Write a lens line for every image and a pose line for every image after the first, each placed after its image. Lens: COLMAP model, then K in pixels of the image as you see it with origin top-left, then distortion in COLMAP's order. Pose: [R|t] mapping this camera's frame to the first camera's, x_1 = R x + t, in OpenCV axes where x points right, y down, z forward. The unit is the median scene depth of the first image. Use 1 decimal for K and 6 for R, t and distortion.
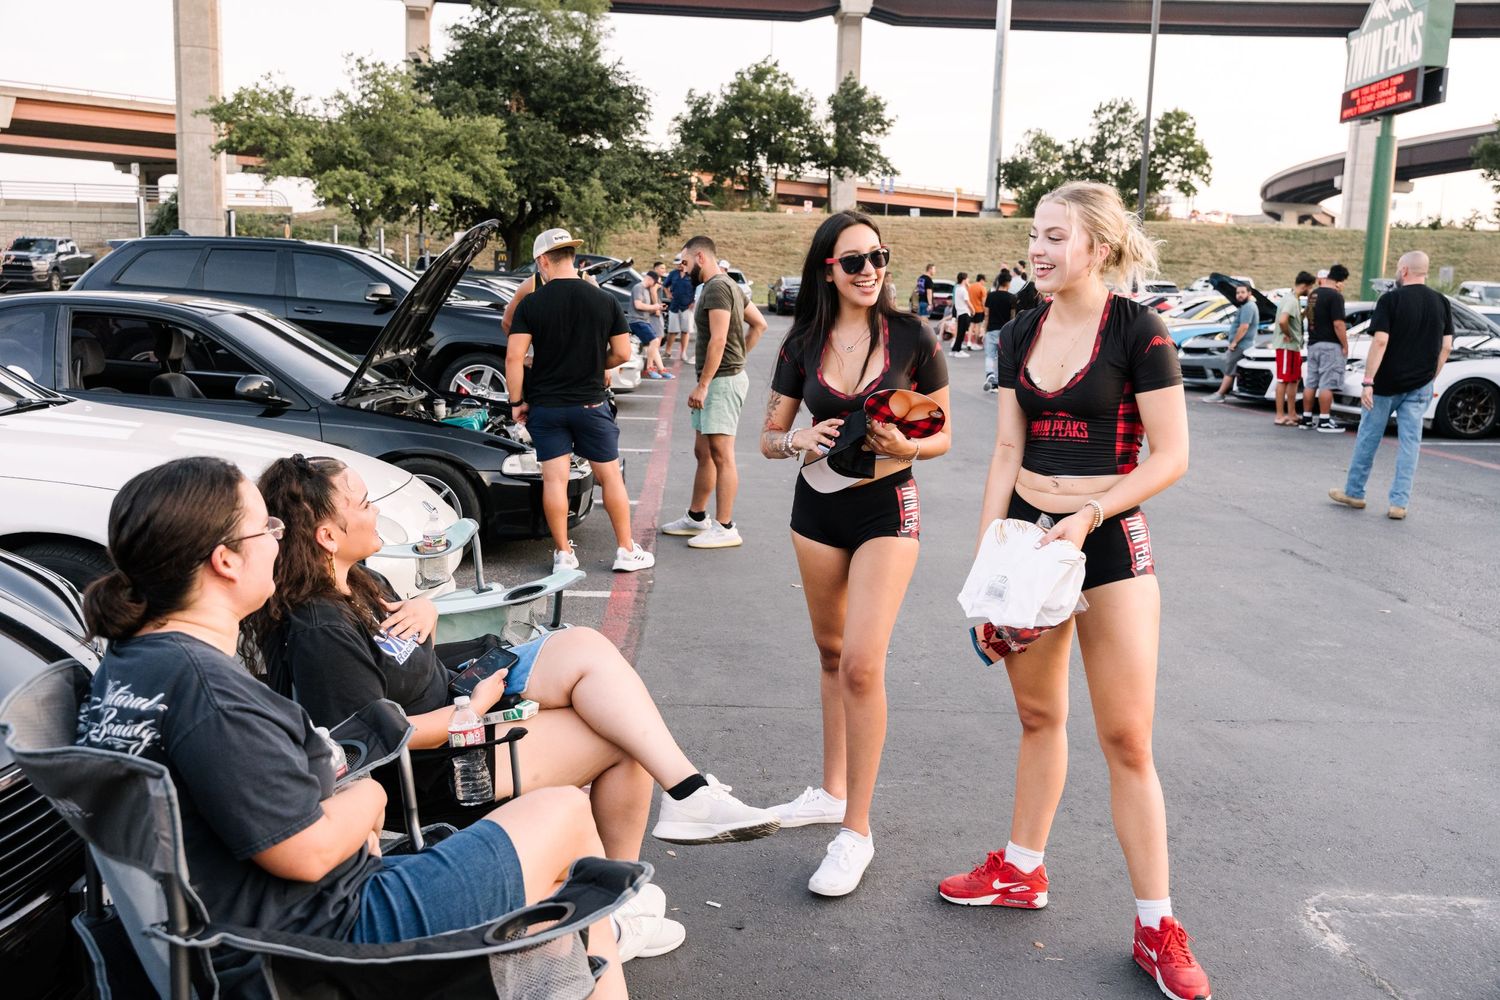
lens RADIAL K [[1396.8, 0, 750.0], [0, 1396.8, 500.0], [0, 0, 1]] dist [0.000693, -0.000498]
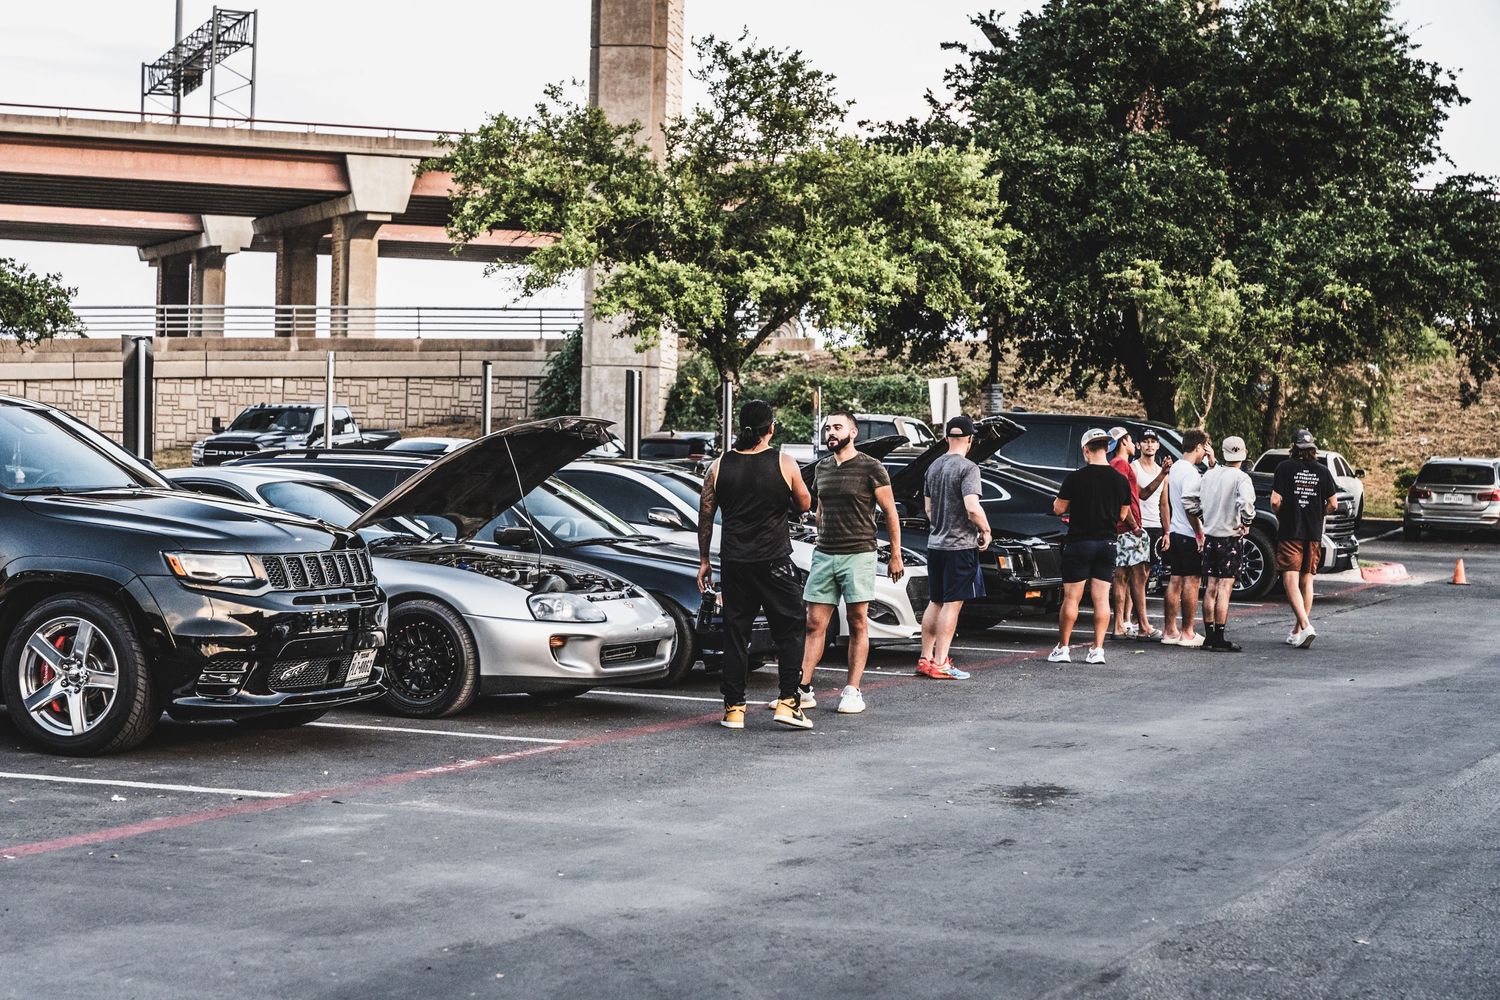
lens RADIAL K [[2999.7, 0, 750.0], [0, 2999.7, 500.0], [0, 0, 1]] dist [0.048023, 0.431750]
pose [[0.907184, -0.005138, -0.420703, 0.147598], [-0.058847, 0.988547, -0.138968, -0.000175], [0.416598, 0.150827, 0.896492, 0.034817]]
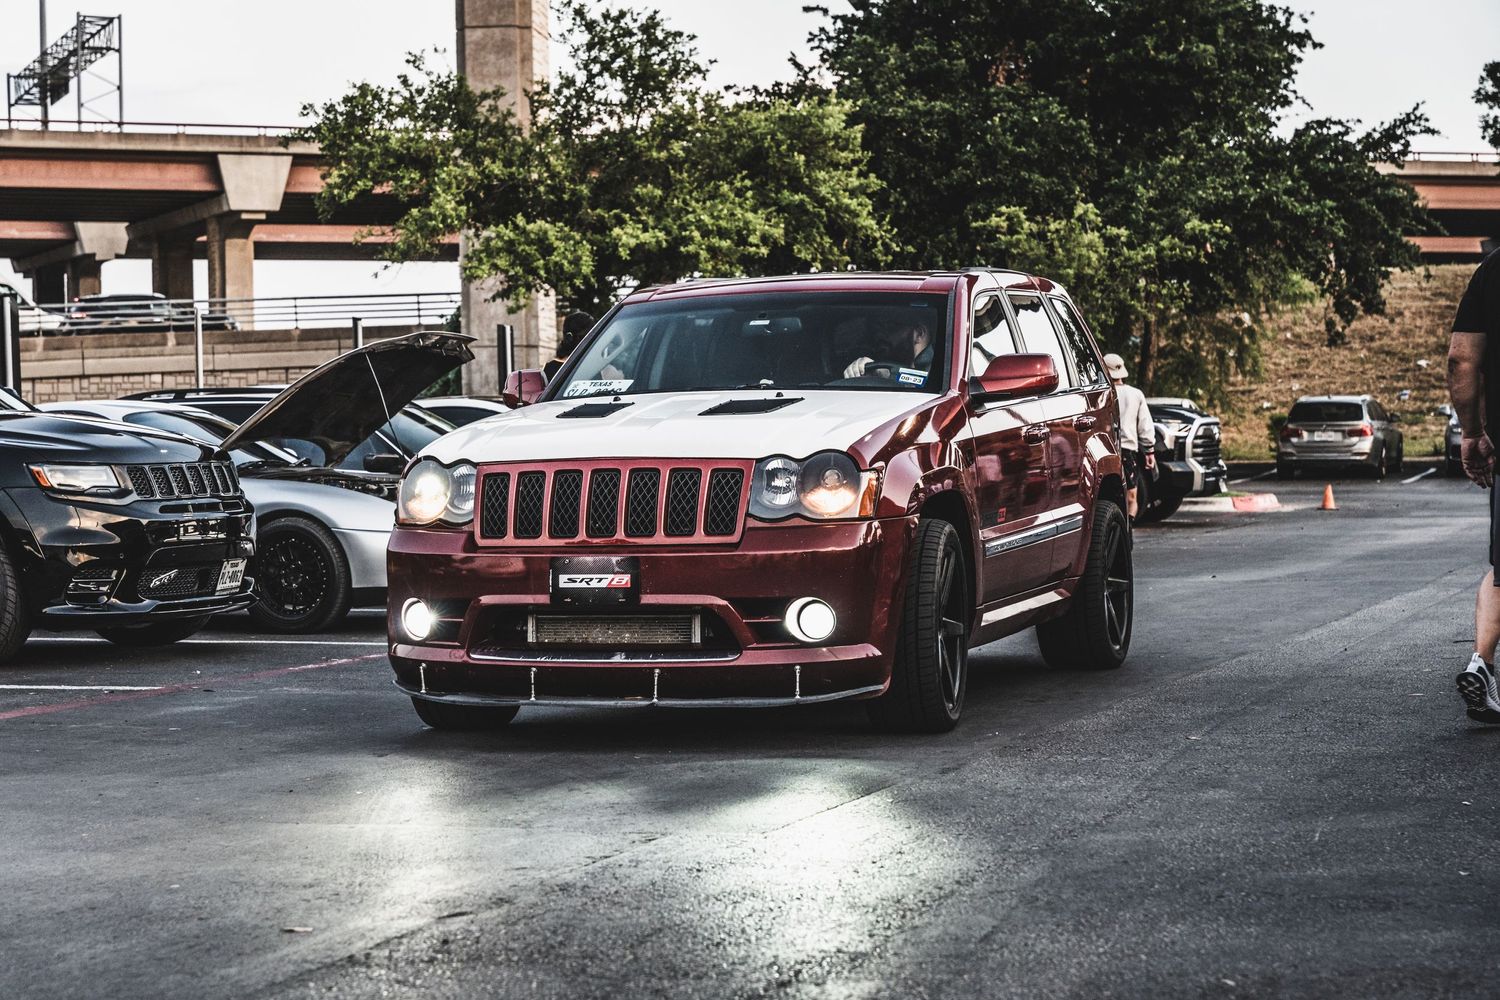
lens RADIAL K [[2999.7, 0, 750.0], [0, 2999.7, 500.0], [0, 0, 1]] dist [0.048023, 0.431750]
pose [[0.920442, -0.044185, -0.388375, 0.153956], [-0.011599, 0.990065, -0.140129, 0.013279], [0.390708, 0.133486, 0.910785, 0.031868]]
